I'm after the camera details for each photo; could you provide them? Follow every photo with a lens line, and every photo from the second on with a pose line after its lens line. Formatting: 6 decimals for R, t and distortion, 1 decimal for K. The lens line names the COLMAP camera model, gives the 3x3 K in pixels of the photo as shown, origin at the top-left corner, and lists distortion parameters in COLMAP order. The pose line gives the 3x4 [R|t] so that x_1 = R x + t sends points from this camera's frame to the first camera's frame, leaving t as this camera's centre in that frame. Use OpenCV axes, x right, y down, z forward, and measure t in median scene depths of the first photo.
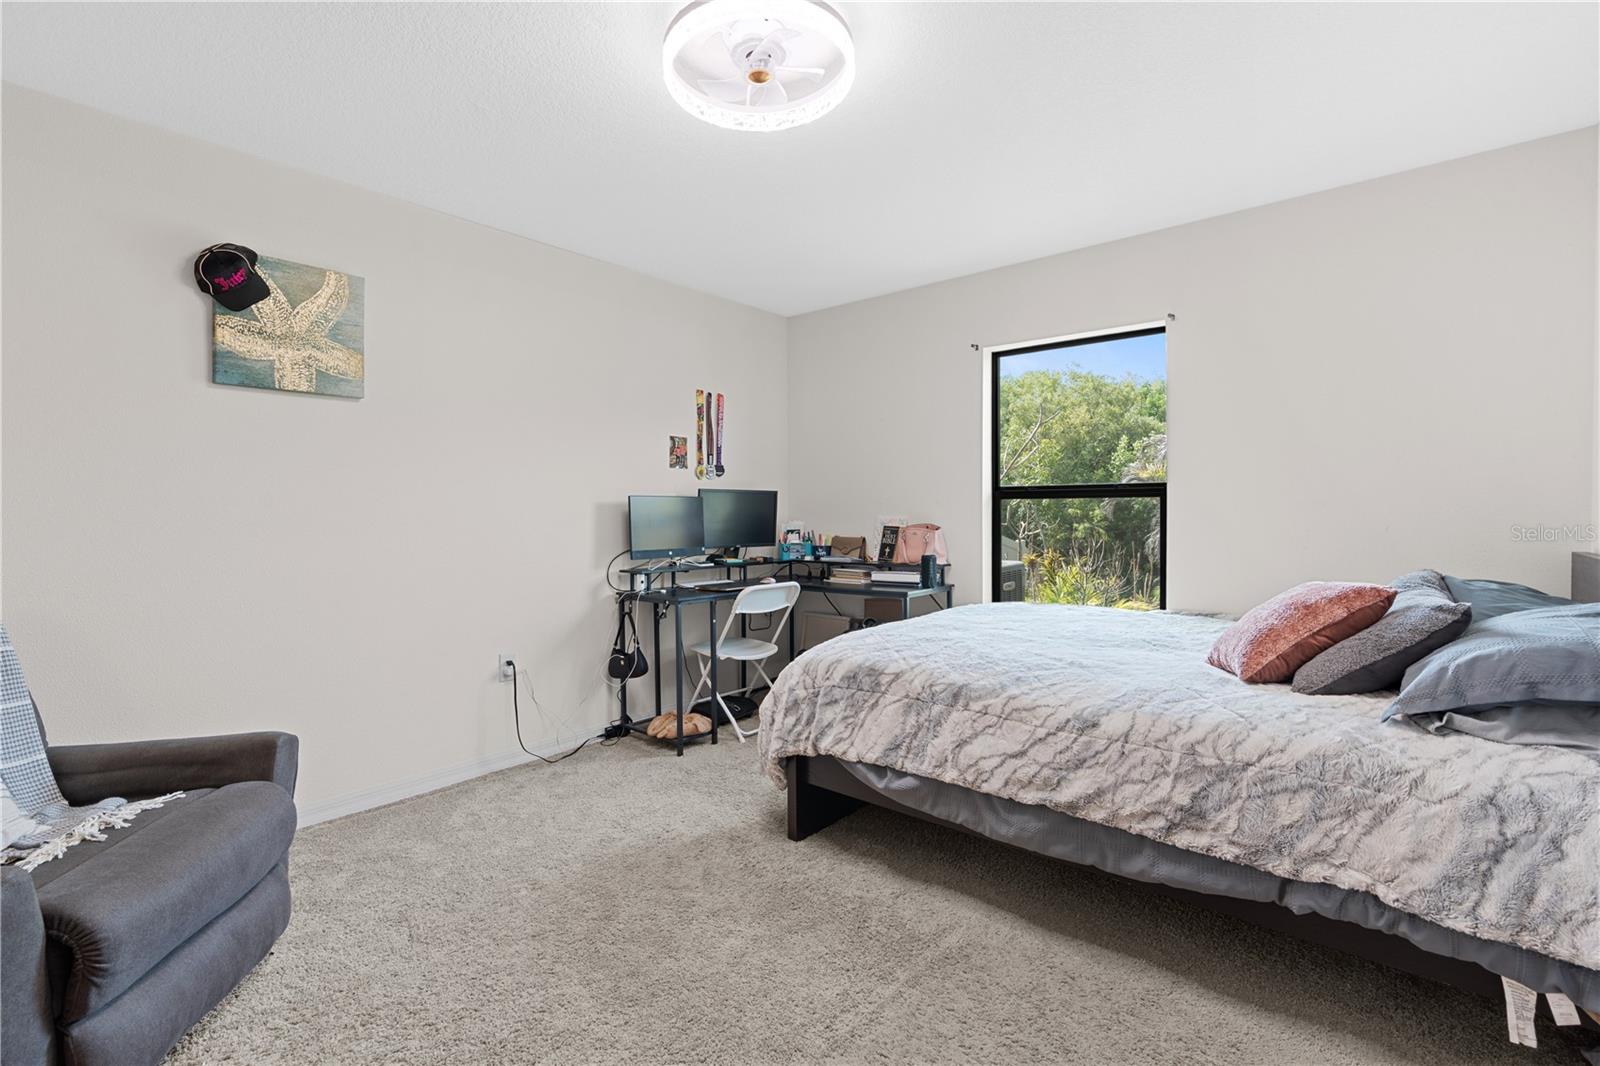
lens RADIAL K [[725.7, 0, 803.2], [0, 725.7, 533.4], [0, 0, 1]] dist [-0.010489, 0.002301]
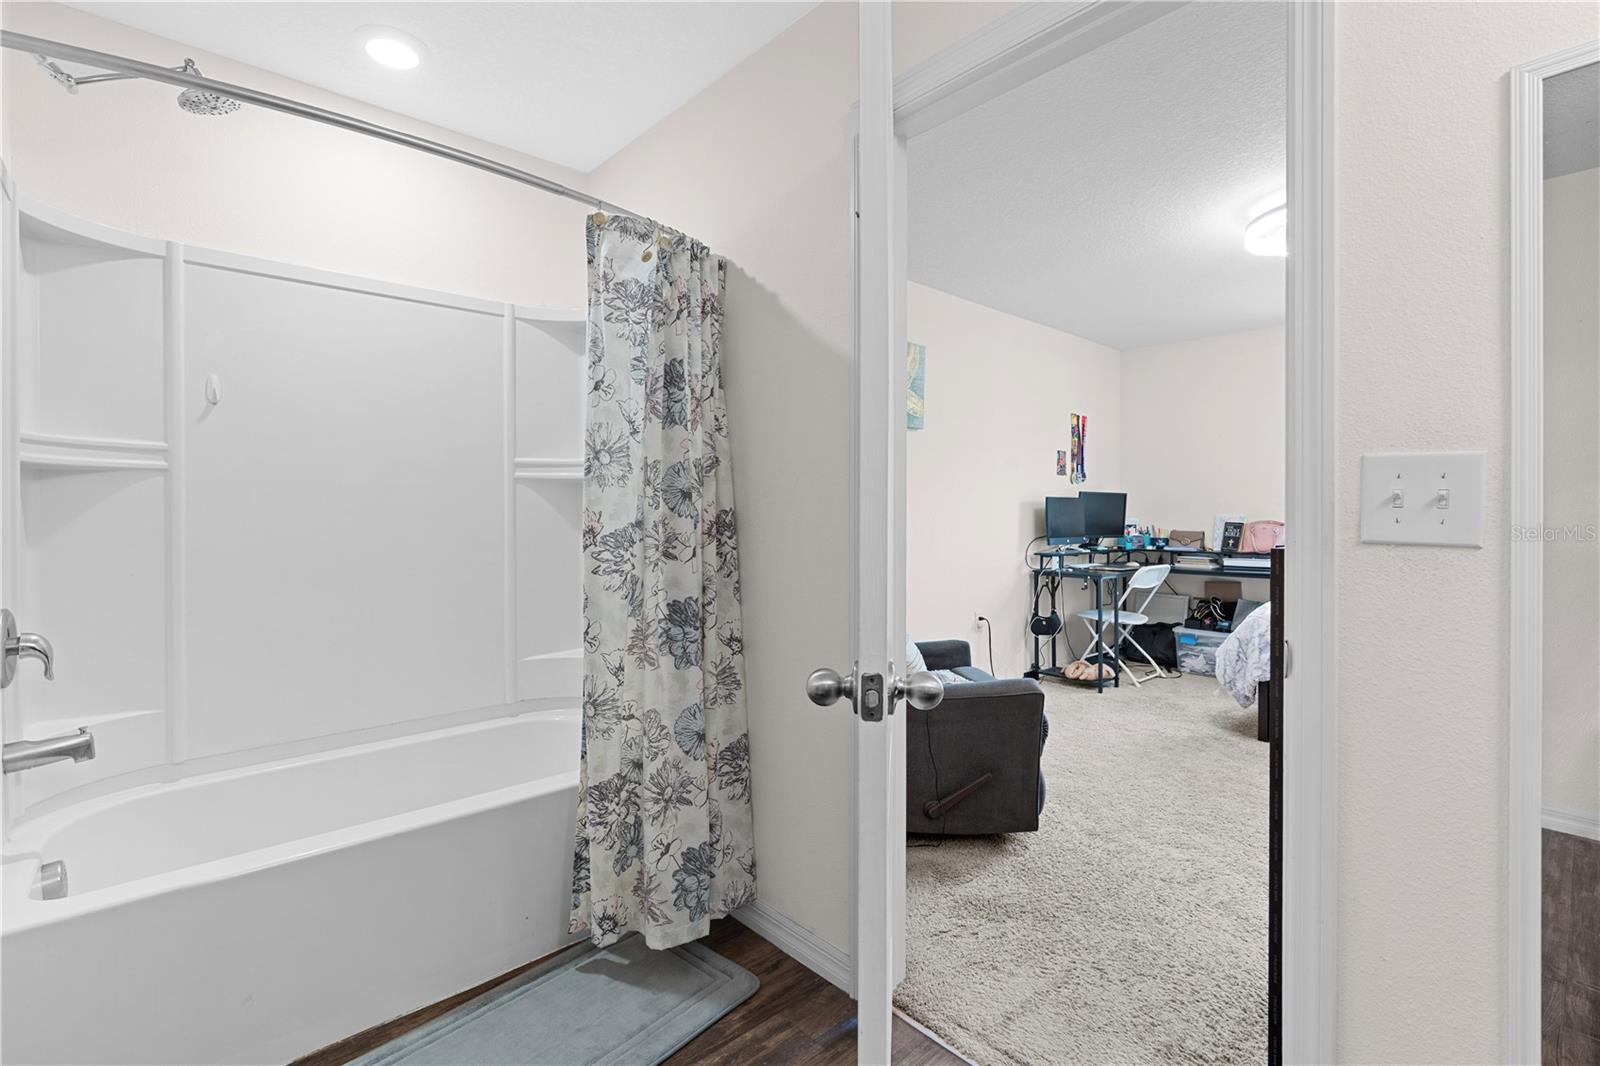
lens RADIAL K [[725.7, 0, 799.5], [0, 725.7, 517.2], [0, 0, 1]] dist [-0.010489, 0.002301]
pose [[0.990495, 0.010705, -0.137135, -0.449947], [-0.013448, 0.999727, -0.019091, 0.014936], [0.136893, 0.020754, 0.990368, -0.328076]]
